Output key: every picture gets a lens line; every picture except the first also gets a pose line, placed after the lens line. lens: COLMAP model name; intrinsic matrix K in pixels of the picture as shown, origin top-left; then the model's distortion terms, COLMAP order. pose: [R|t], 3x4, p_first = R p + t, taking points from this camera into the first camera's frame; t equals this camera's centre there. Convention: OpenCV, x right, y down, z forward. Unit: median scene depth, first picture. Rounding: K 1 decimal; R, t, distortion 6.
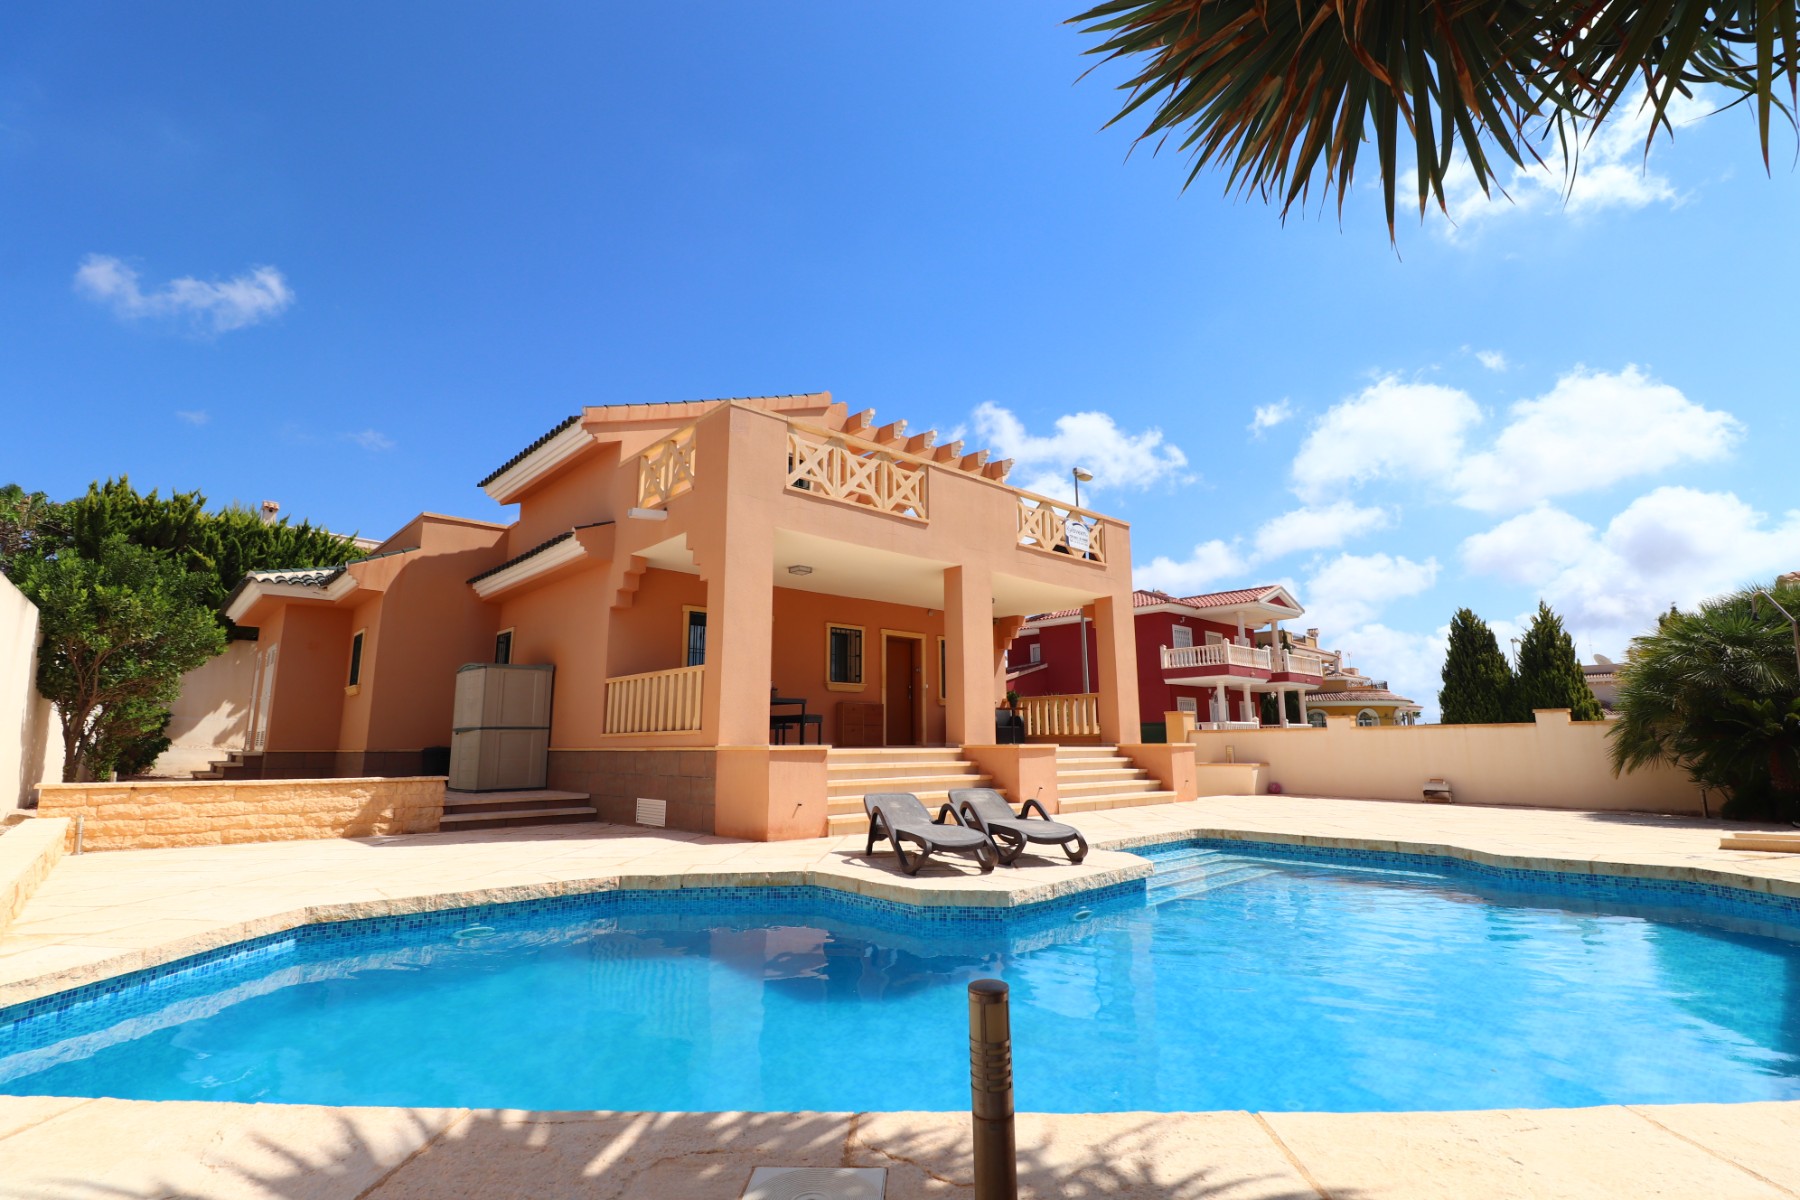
lens RADIAL K [[839.9, 0, 906.2], [0, 839.9, 590.7], [0, 0, 1]] dist [0.001579, -0.013480]
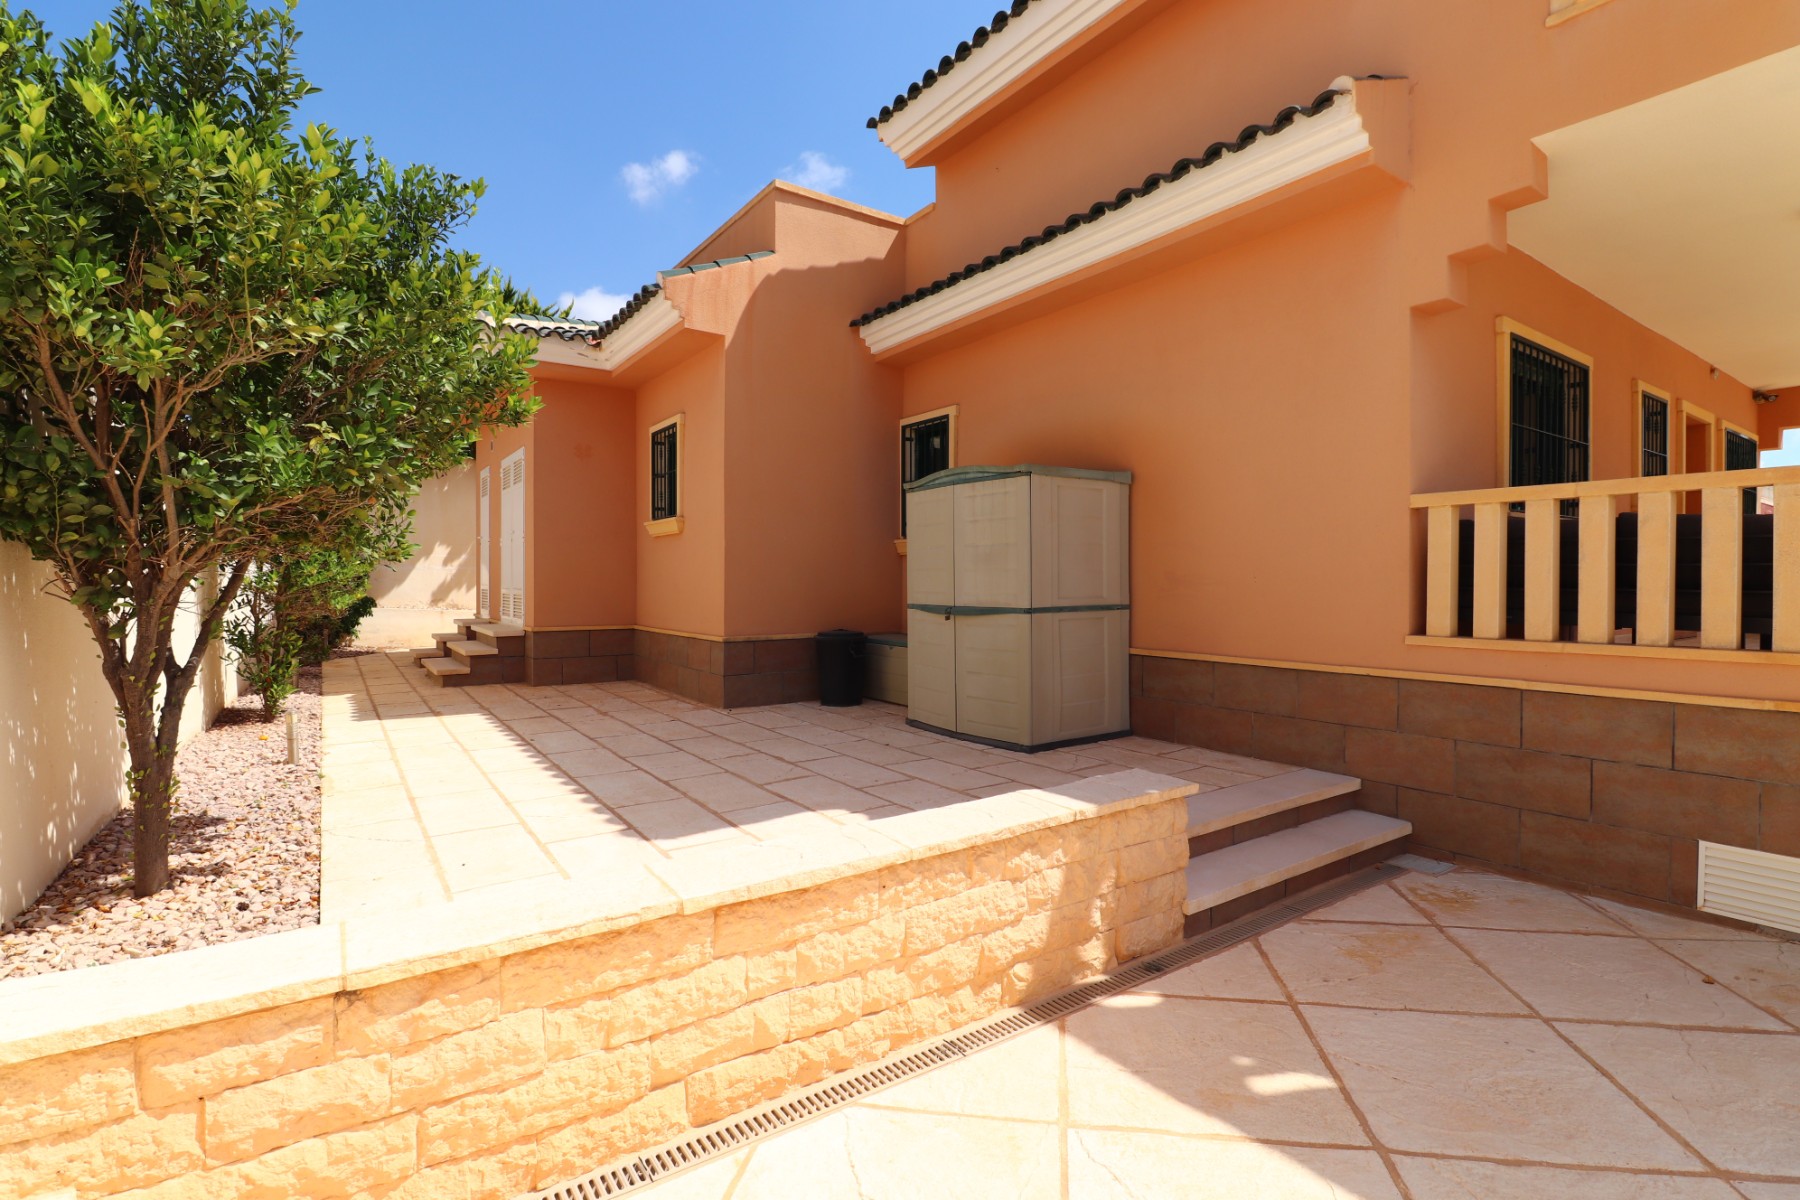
lens RADIAL K [[834.7, 0, 909.0], [0, 834.7, 590.6], [0, 0, 1]] dist [0.001838, -0.013395]
pose [[0.991446, 0.009941, -0.130135, -0.501776], [0.015591, 0.980935, 0.193712, 0.065036], [0.129580, -0.194084, 0.972389, 0.549636]]
